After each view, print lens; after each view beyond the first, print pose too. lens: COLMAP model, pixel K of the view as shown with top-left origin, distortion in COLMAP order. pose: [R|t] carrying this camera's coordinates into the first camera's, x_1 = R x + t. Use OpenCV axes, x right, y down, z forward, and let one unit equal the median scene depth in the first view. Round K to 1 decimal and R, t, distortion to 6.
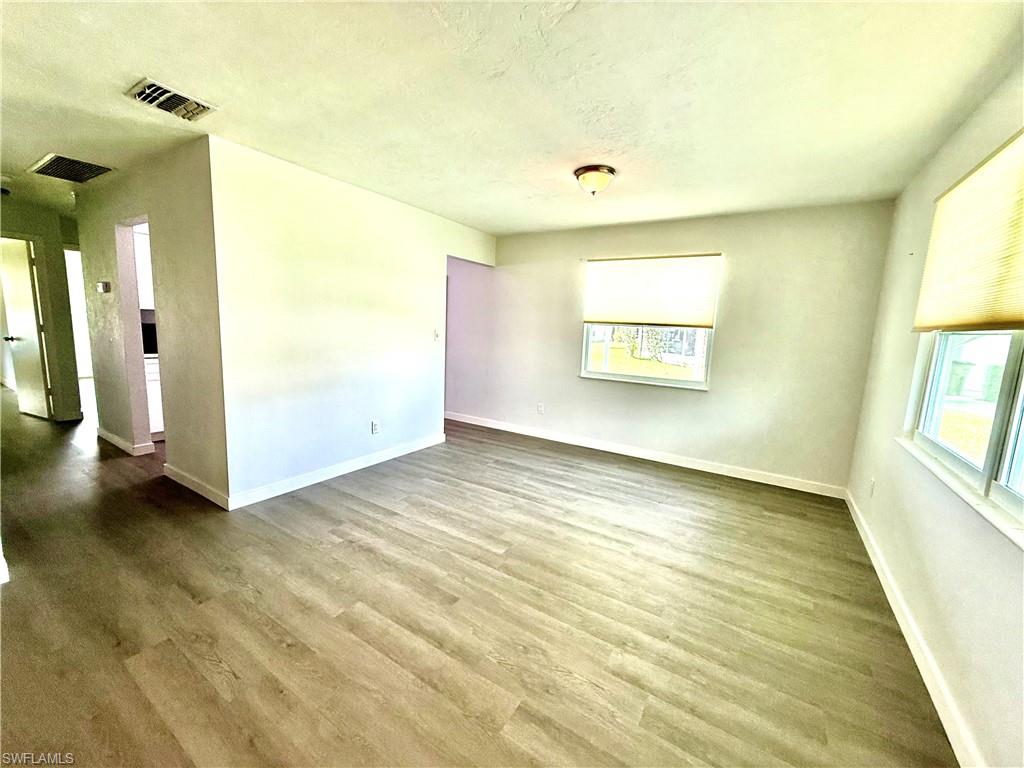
lens RADIAL K [[407.7, 0, 509.6], [0, 407.7, 383.8], [0, 0, 1]] dist [0.001874, 0.000266]
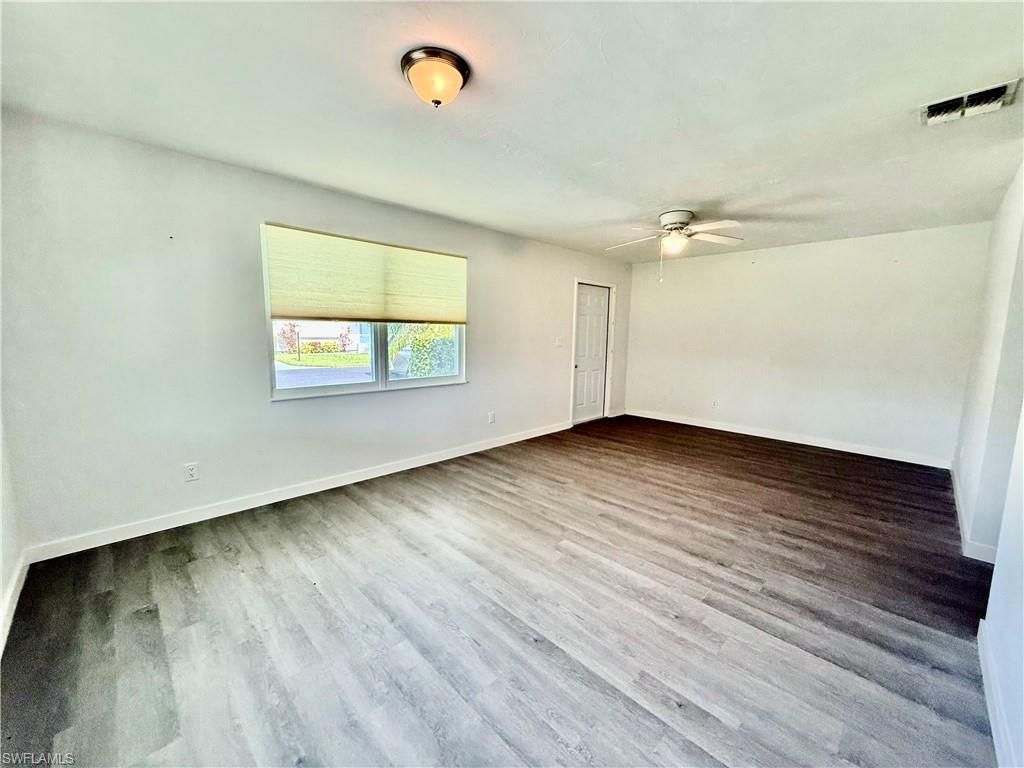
lens RADIAL K [[407.7, 0, 509.6], [0, 407.7, 383.8], [0, 0, 1]] dist [0.001874, 0.000266]
pose [[-0.972433, -0.085554, 0.216920, -0.074981], [-0.023410, 0.961379, 0.274230, -0.273520], [-0.232004, 0.261592, -0.936880, 1.904609]]
